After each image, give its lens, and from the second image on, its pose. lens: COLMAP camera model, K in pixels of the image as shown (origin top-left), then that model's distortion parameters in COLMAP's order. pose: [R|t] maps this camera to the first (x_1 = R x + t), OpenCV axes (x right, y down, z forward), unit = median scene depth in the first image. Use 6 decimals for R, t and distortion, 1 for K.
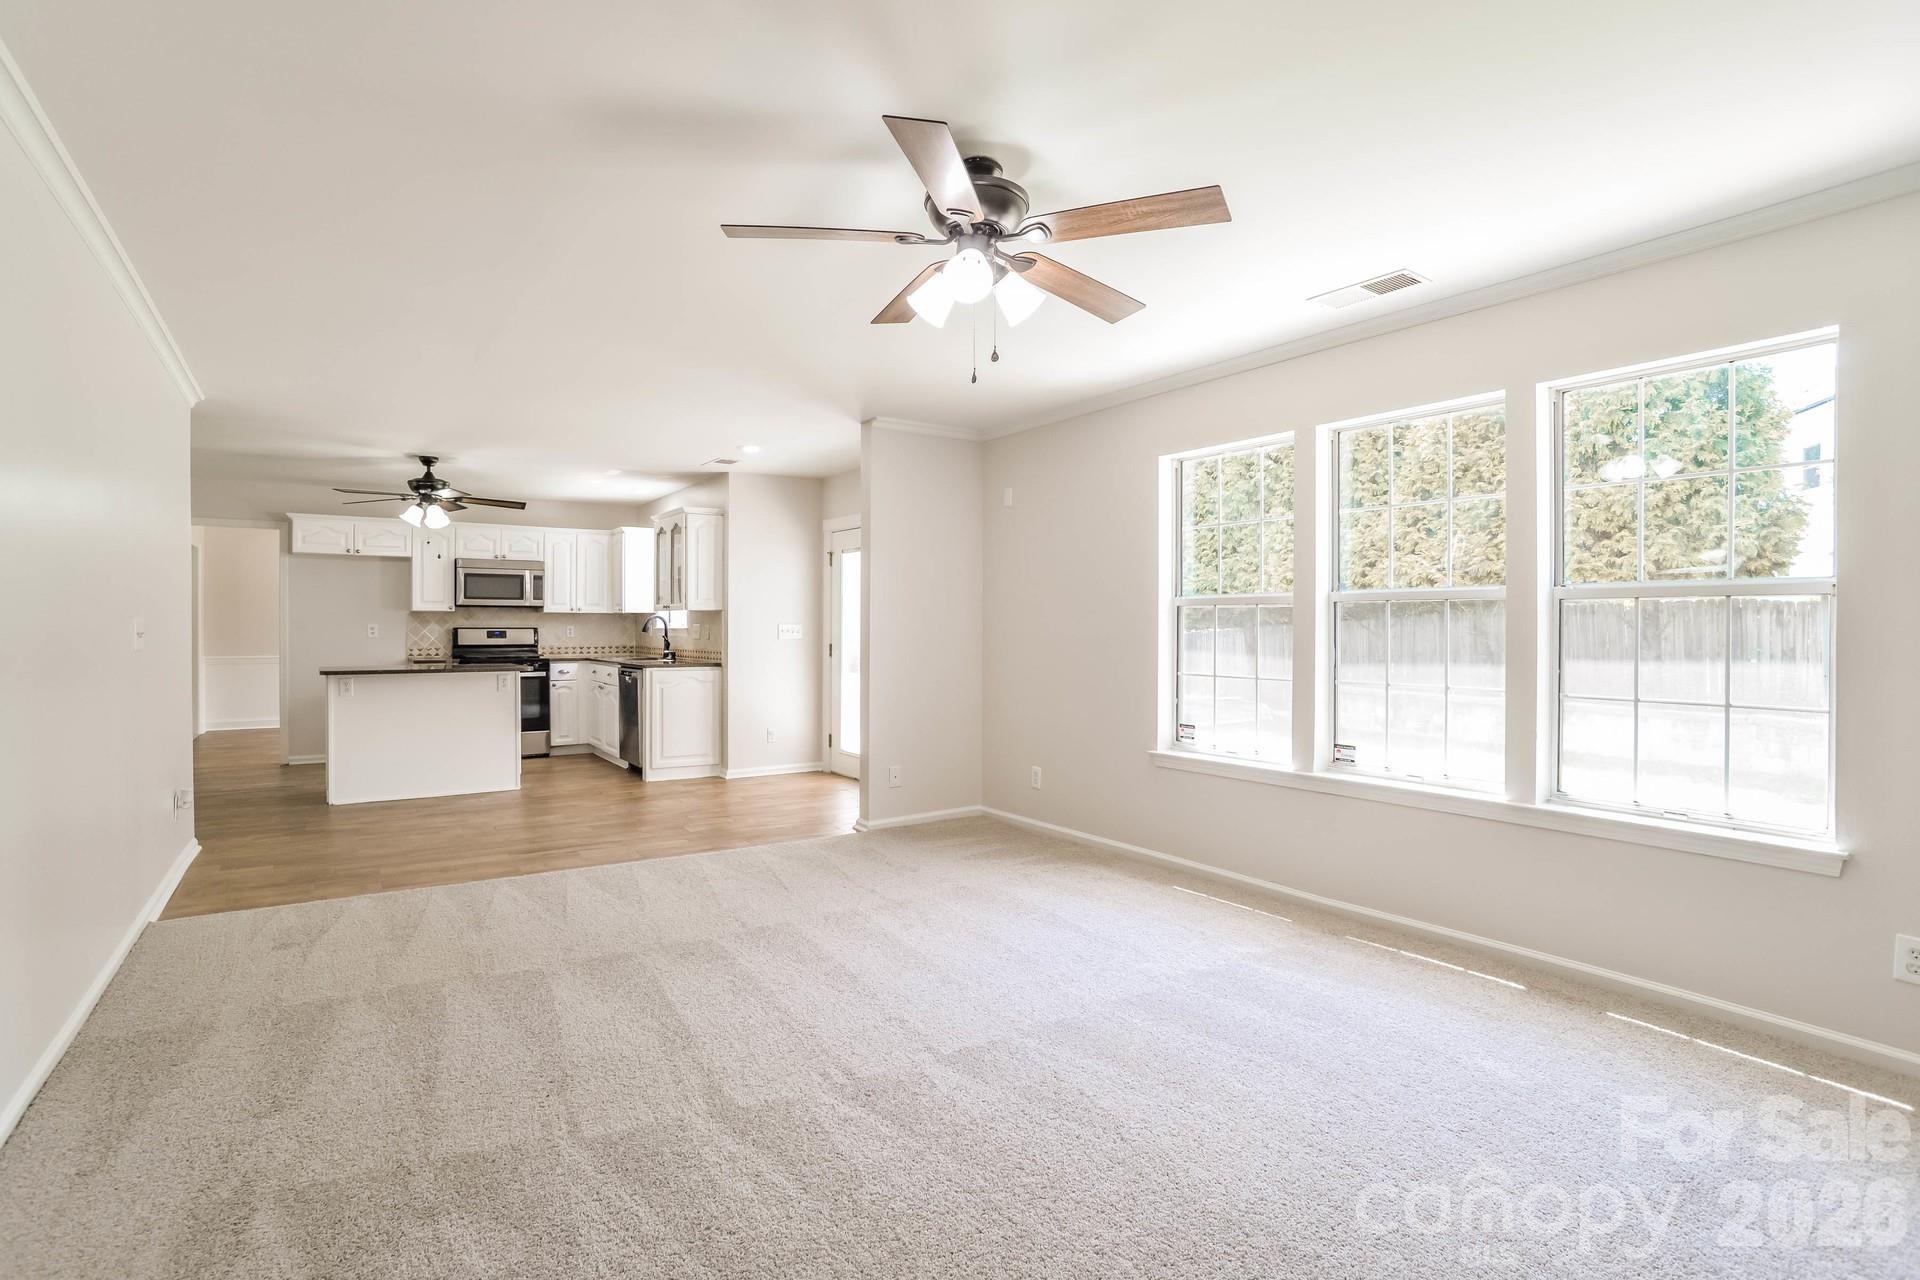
lens RADIAL K [[921.7, 0, 959.0], [0, 921.7, 631.4], [0, 0, 1]] dist [-0.048815, 0.021415]
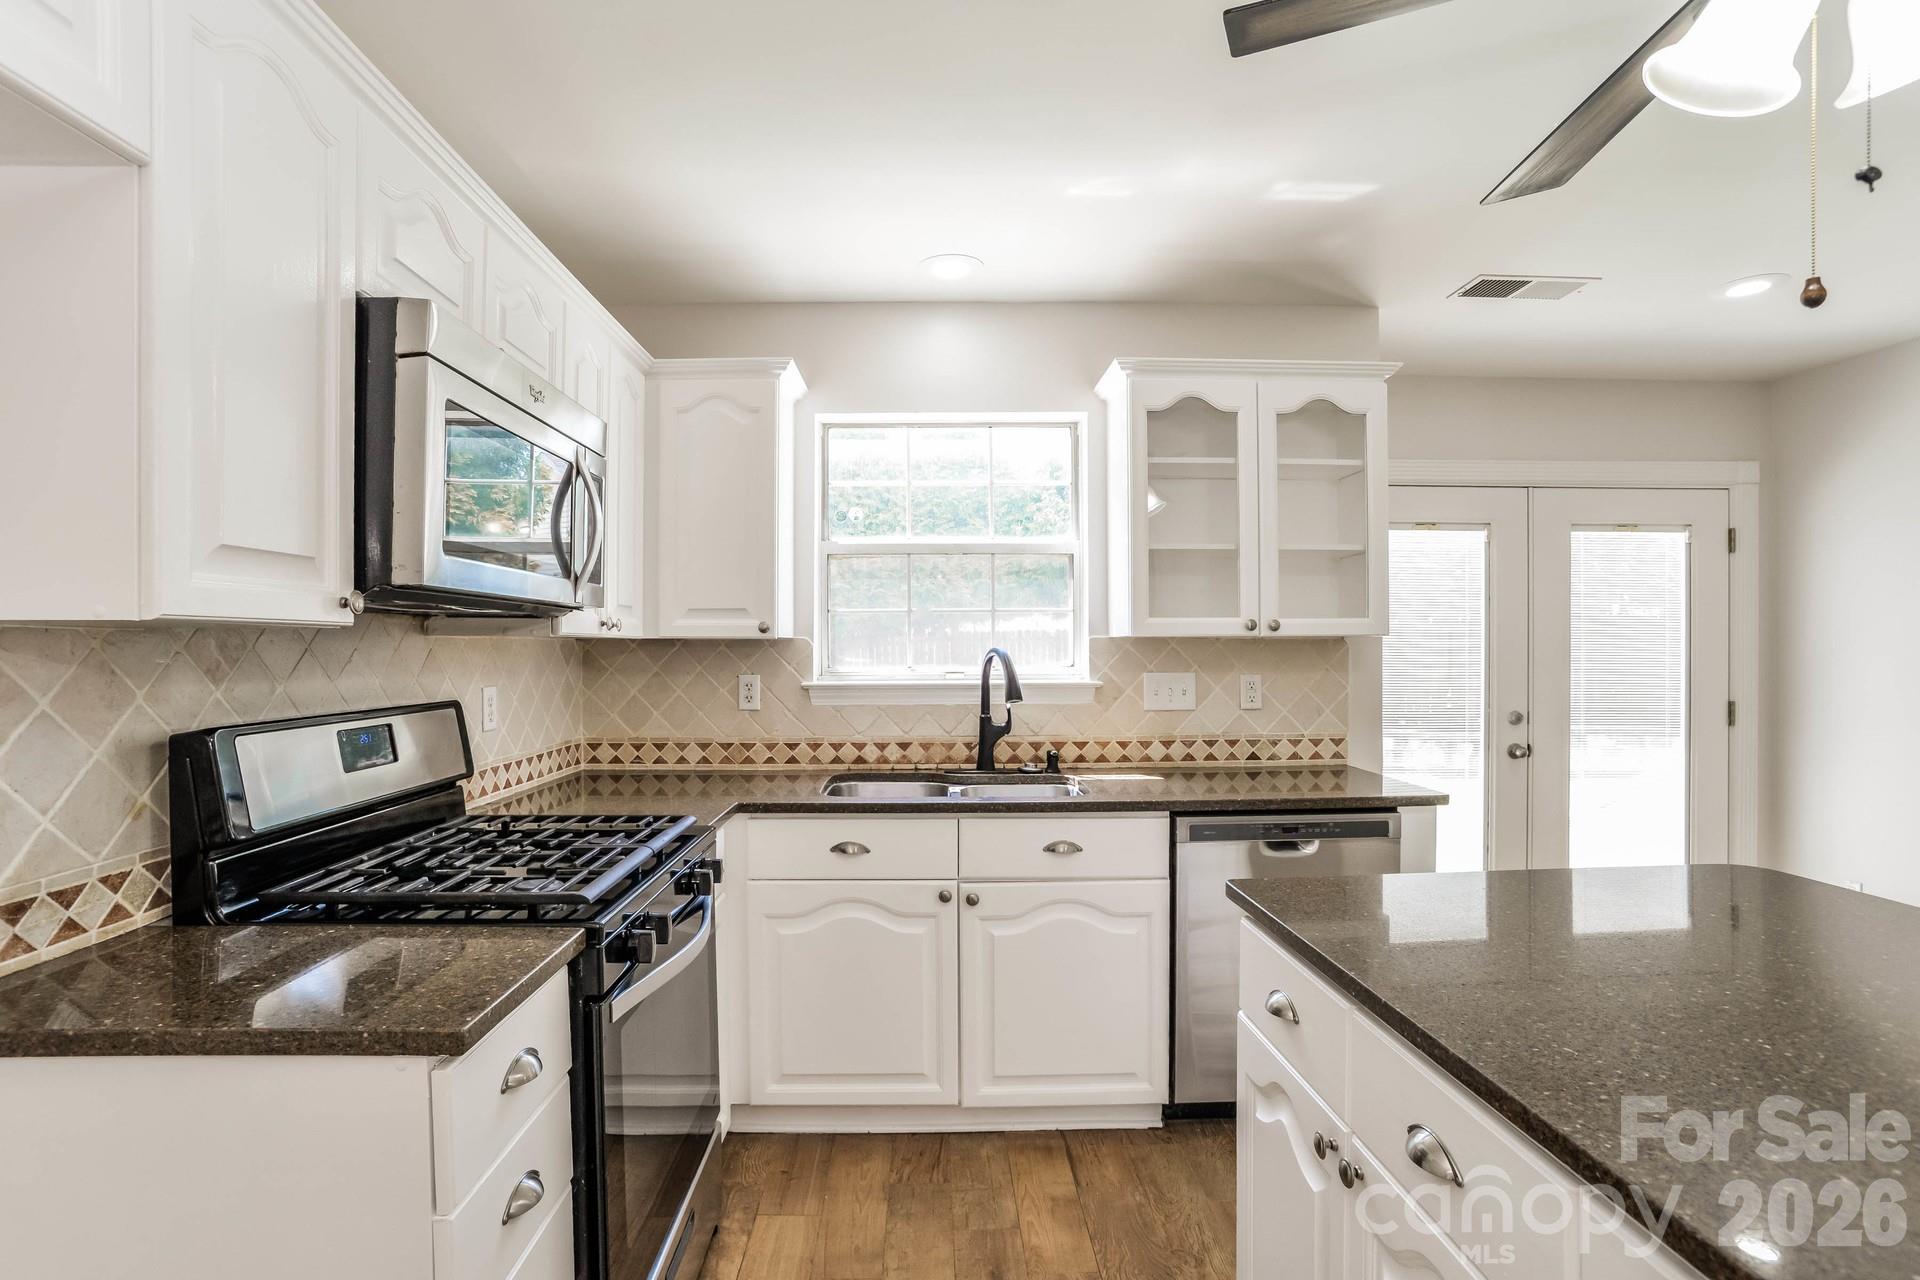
lens RADIAL K [[920.6, 0, 952.2], [0, 920.6, 644.5], [0, 0, 1]] dist [-0.088051, 0.000523]
pose [[0.555687, -0.003897, 0.831382, -0.609646], [0.011460, 0.999930, -0.002973, -0.017148], [-0.831313, 0.011179, 0.555693, 0.810147]]
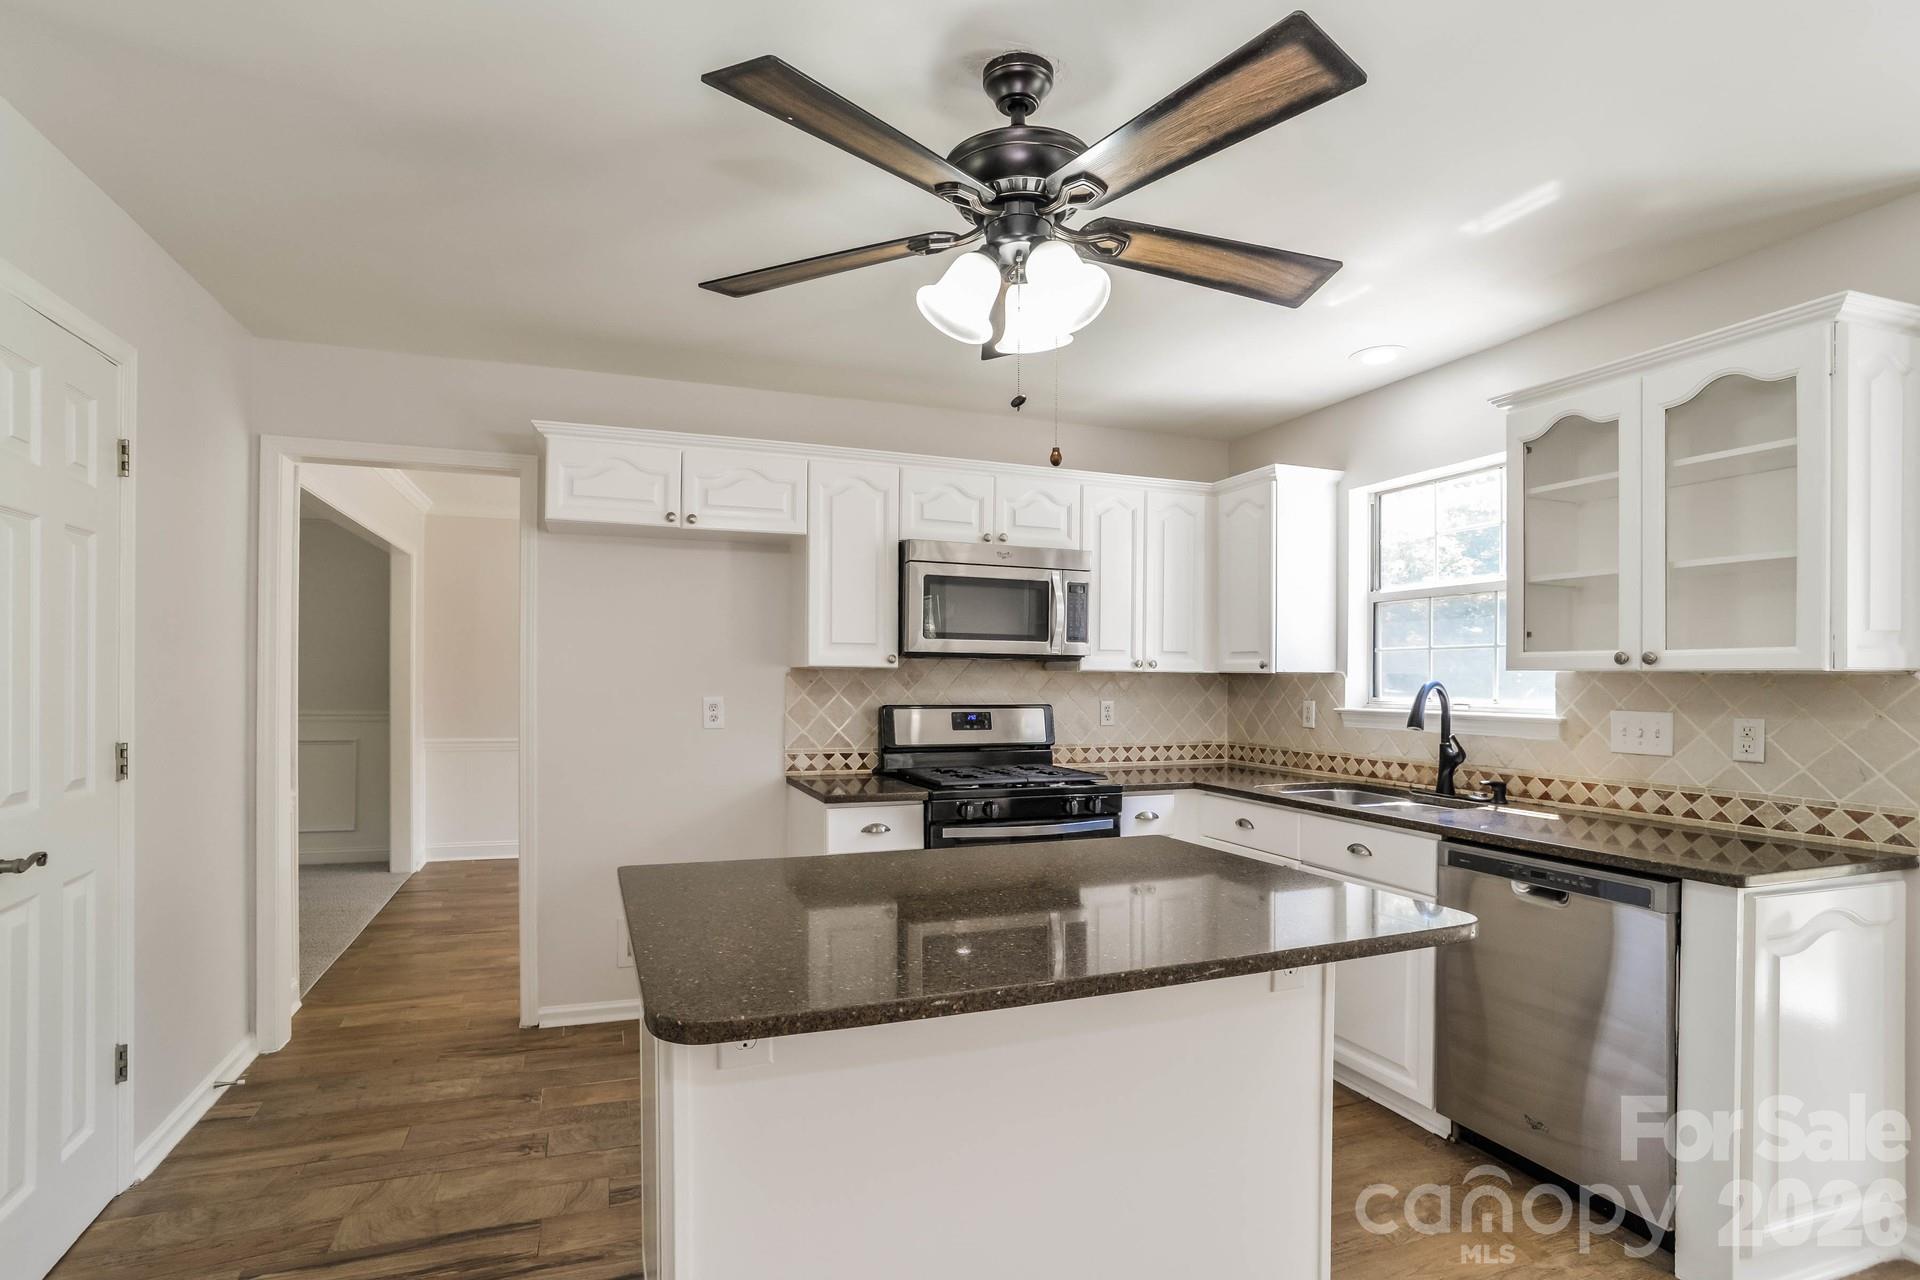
lens RADIAL K [[941.8, 0, 999.2], [0, 941.8, 682.7], [0, 0, 1]] dist [-0.042439, 0.000698]
pose [[0.980204, 0.005723, -0.197908, -0.416050], [-0.006664, 0.999969, -0.004089, -0.013455], [0.197878, 0.005327, 0.980212, 0.576421]]
